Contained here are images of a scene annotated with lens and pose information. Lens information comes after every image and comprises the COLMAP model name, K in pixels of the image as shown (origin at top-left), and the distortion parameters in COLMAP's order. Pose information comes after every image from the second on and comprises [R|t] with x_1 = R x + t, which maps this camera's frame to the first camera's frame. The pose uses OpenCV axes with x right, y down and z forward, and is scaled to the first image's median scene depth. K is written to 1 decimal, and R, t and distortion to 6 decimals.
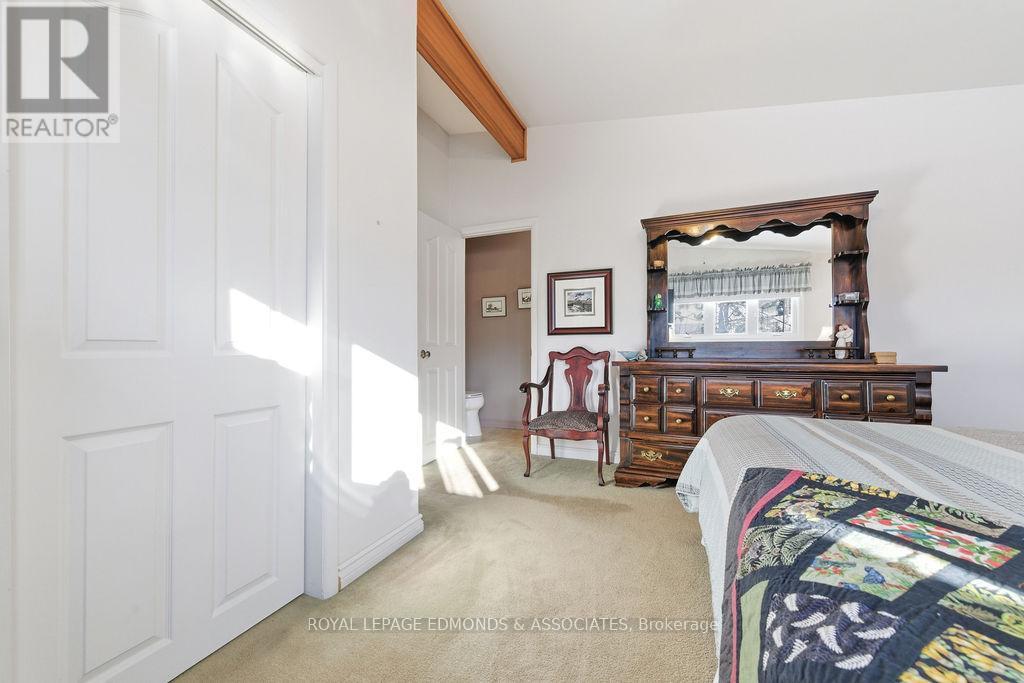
lens RADIAL K [[402.2, 0, 516.7], [0, 402.2, 345.0], [0, 0, 1]] dist [-0.001134, -0.000361]
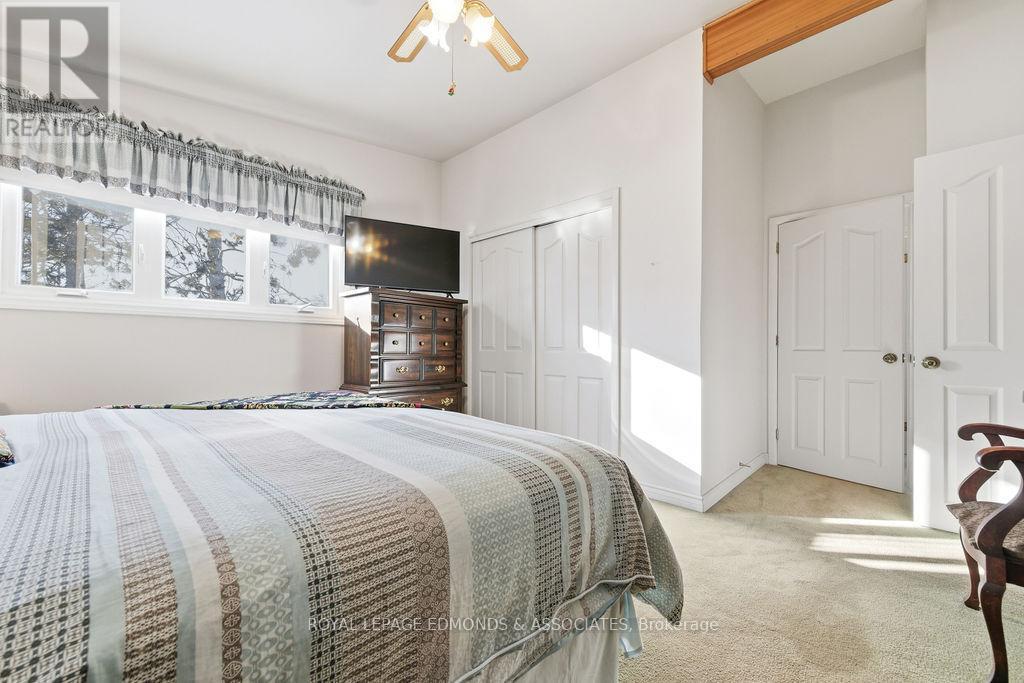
lens RADIAL K [[402.2, 0, 516.7], [0, 402.2, 345.0], [0, 0, 1]] dist [-0.001134, -0.000361]
pose [[-0.376433, -0.011286, -0.926375, 1.279280], [-0.002690, 0.999935, -0.011089, 0.005110], [0.926440, -0.001683, -0.376439, 1.184378]]
